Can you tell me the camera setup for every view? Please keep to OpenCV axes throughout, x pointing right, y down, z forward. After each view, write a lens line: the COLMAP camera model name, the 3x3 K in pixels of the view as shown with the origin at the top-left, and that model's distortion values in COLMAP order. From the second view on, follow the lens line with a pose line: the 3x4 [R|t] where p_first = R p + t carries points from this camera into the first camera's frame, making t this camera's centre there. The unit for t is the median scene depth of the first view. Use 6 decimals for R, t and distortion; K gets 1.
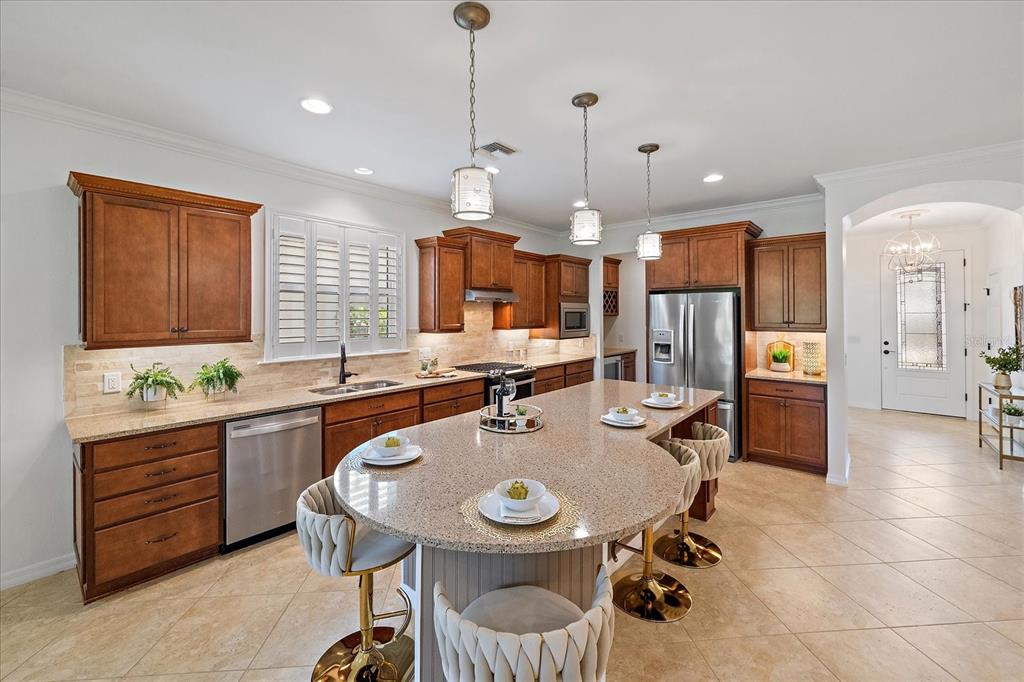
lens RADIAL K [[418.3, 0, 510.7], [0, 418.3, 312.6], [0, 0, 1]] dist [0.000847, -0.000062]
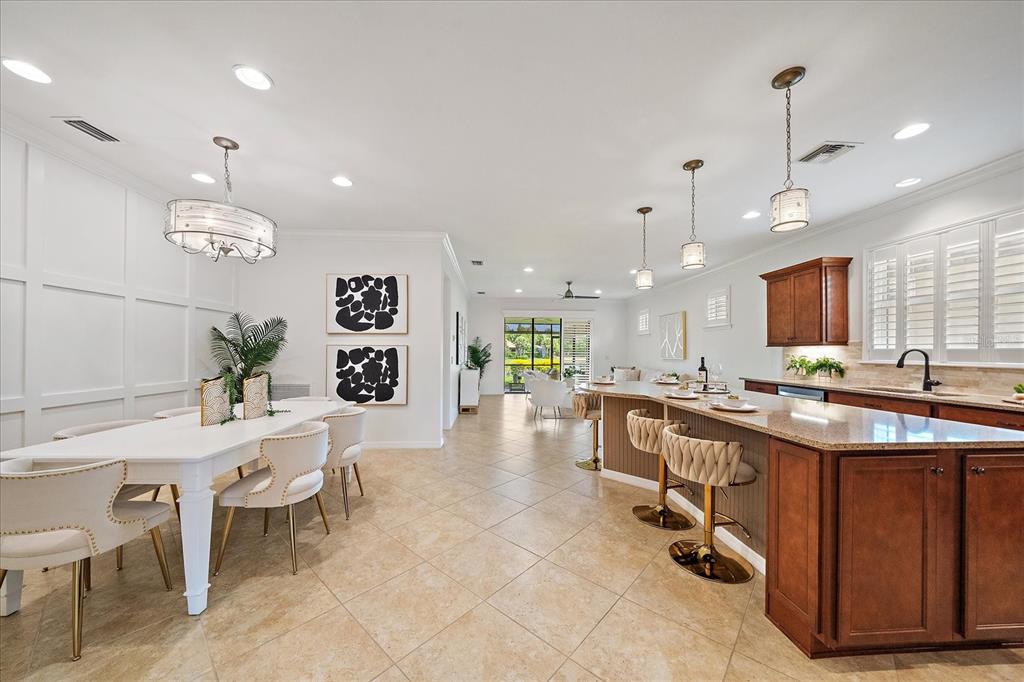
lens RADIAL K [[354.6, 0, 510.4], [0, 354.6, 350.2], [0, 0, 1]] dist [-0.006164, 0.000133]
pose [[-0.719643, -0.004288, -0.694331, 0.924461], [-0.001085, 0.999987, -0.005052, 0.076859], [0.694344, -0.002882, -0.719638, 0.915978]]
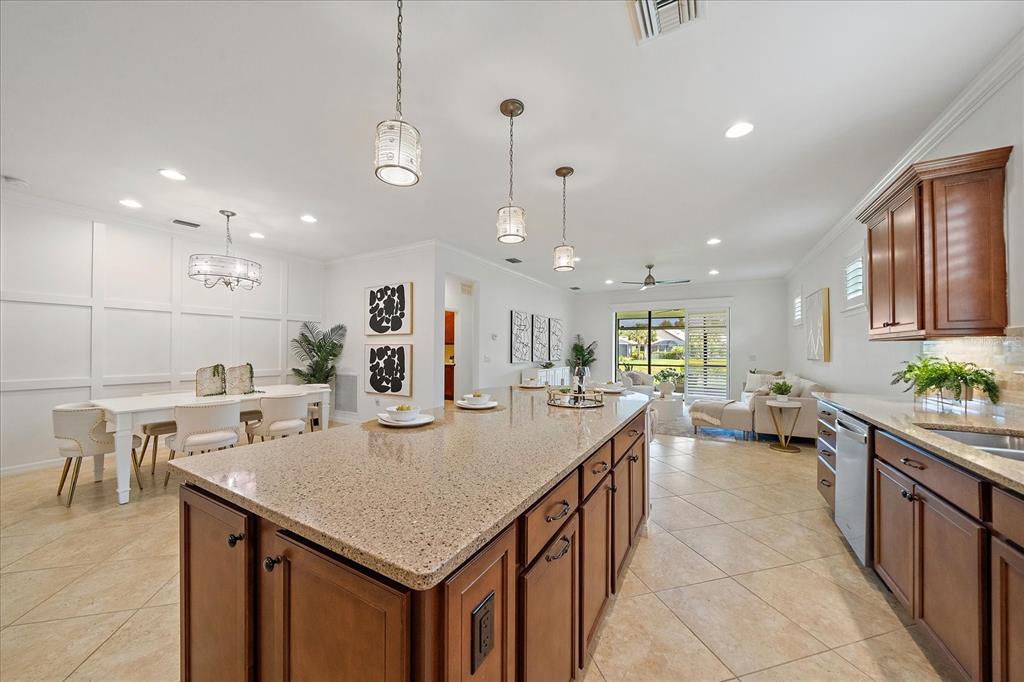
lens RADIAL K [[354.6, 0, 505.7], [0, 354.6, 345.2], [0, 0, 1]] dist [-0.006164, 0.000133]
pose [[-0.983515, -0.004103, -0.180781, 0.229696], [-0.001542, 0.999896, -0.014308, 0.077205], [0.180821, -0.013793, -0.983419, 1.216026]]
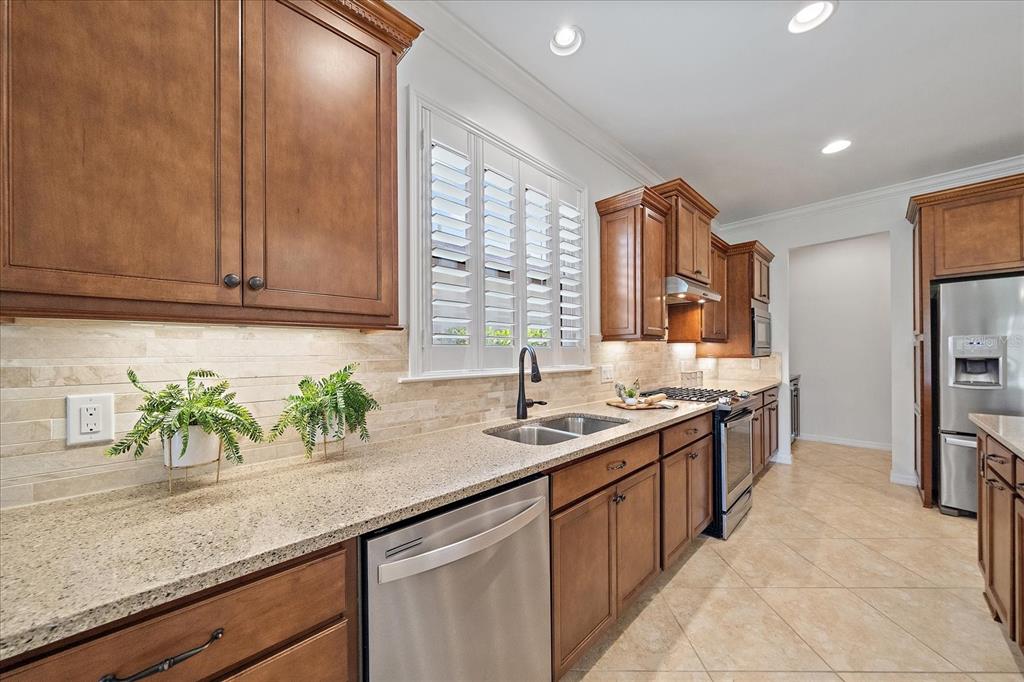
lens RADIAL K [[354.6, 0, 509.0], [0, 354.6, 351.6], [0, 0, 1]] dist [-0.006164, 0.000133]
pose [[0.995313, -0.006148, -0.096513, -0.373028], [0.006260, 0.999980, 0.000862, 0.075363], [0.096506, -0.001462, 0.995331, 0.503361]]
